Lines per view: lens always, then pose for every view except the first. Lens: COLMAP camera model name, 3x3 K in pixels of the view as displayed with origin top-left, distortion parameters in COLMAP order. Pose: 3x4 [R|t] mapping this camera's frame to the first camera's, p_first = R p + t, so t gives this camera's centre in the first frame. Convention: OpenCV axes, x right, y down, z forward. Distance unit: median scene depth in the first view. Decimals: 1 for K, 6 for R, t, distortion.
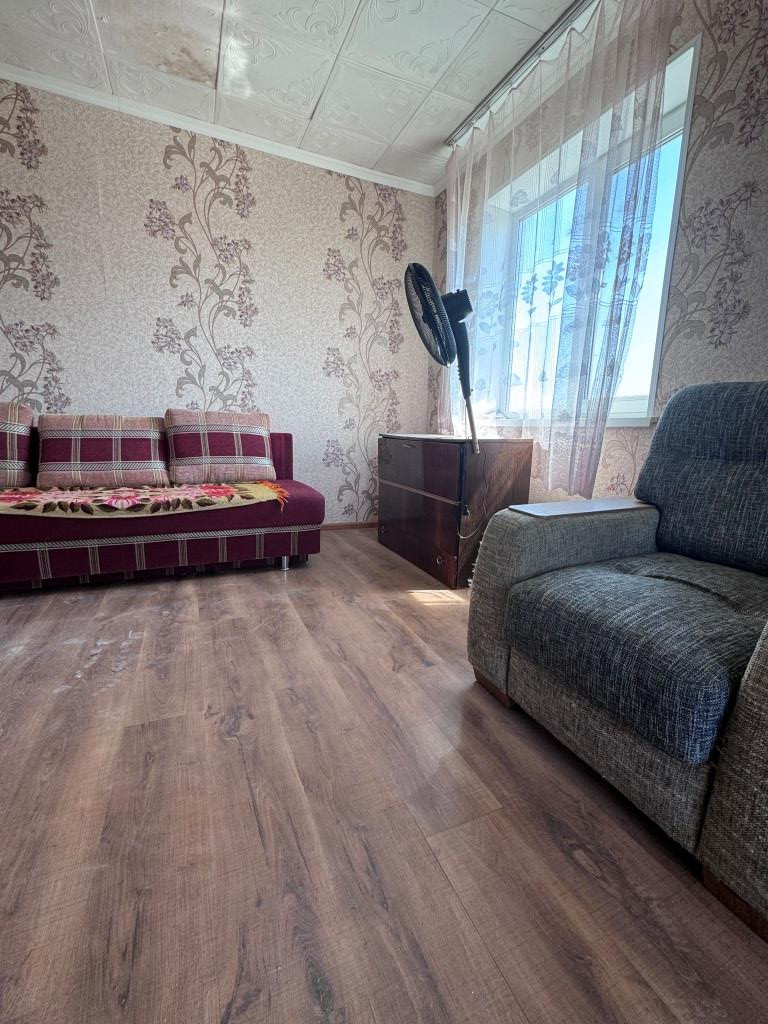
lens RADIAL K [[443.3, 0, 388.2], [0, 443.3, 509.2], [0, 0, 1]] dist [-0.000614, -0.000008]
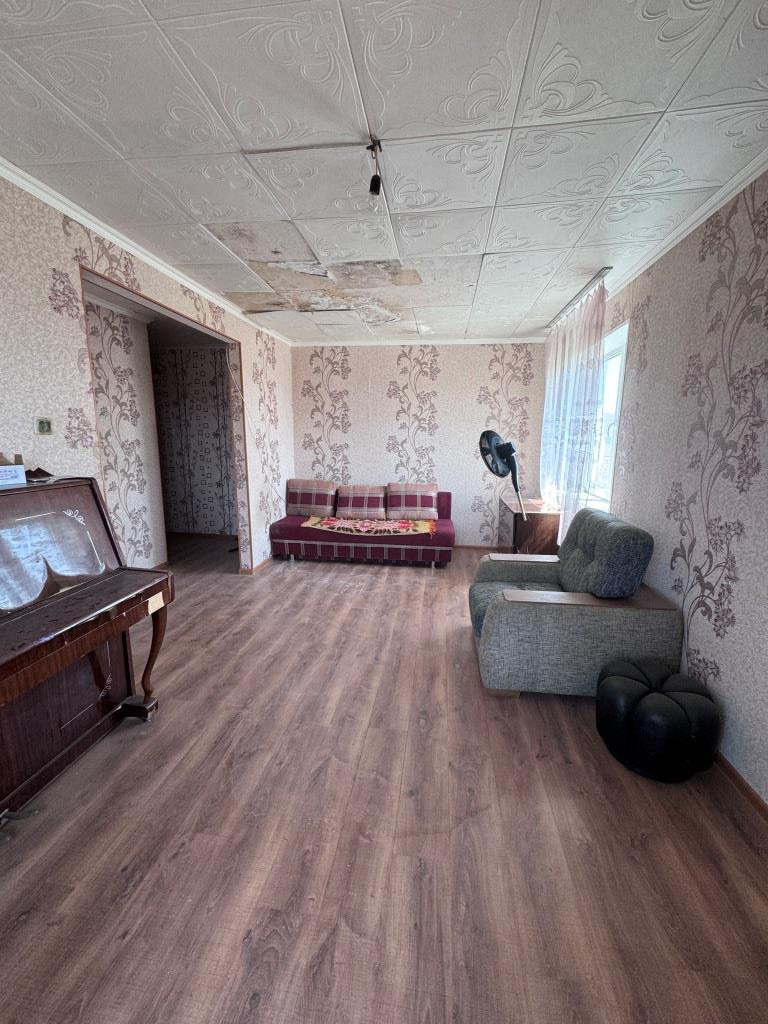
lens RADIAL K [[405.6, 0, 382.7], [0, 405.6, 508.1], [0, 0, 1]] dist [-0.001385, 0.000340]
pose [[0.848938, 0.071399, -0.523647, 0.540617], [-0.081736, 0.996648, 0.003382, -0.125875], [0.522133, 0.039930, 0.851929, -0.703064]]
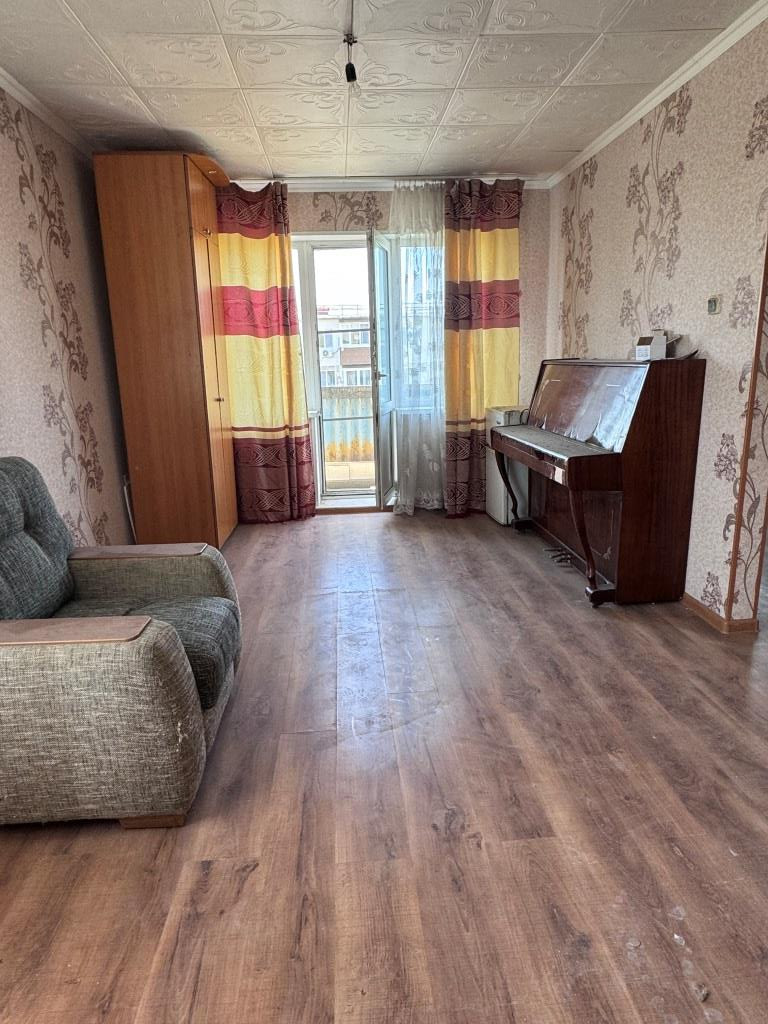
lens RADIAL K [[632.5, 0, 385.5], [0, 632.5, 510.7], [0, 0, 1]] dist [-0.003073, -0.000410]
pose [[-0.941842, -0.076578, 0.327215, -0.328005], [0.064164, 0.914800, 0.398779, -0.397884], [-0.329874, 0.396582, -0.856683, 1.051566]]
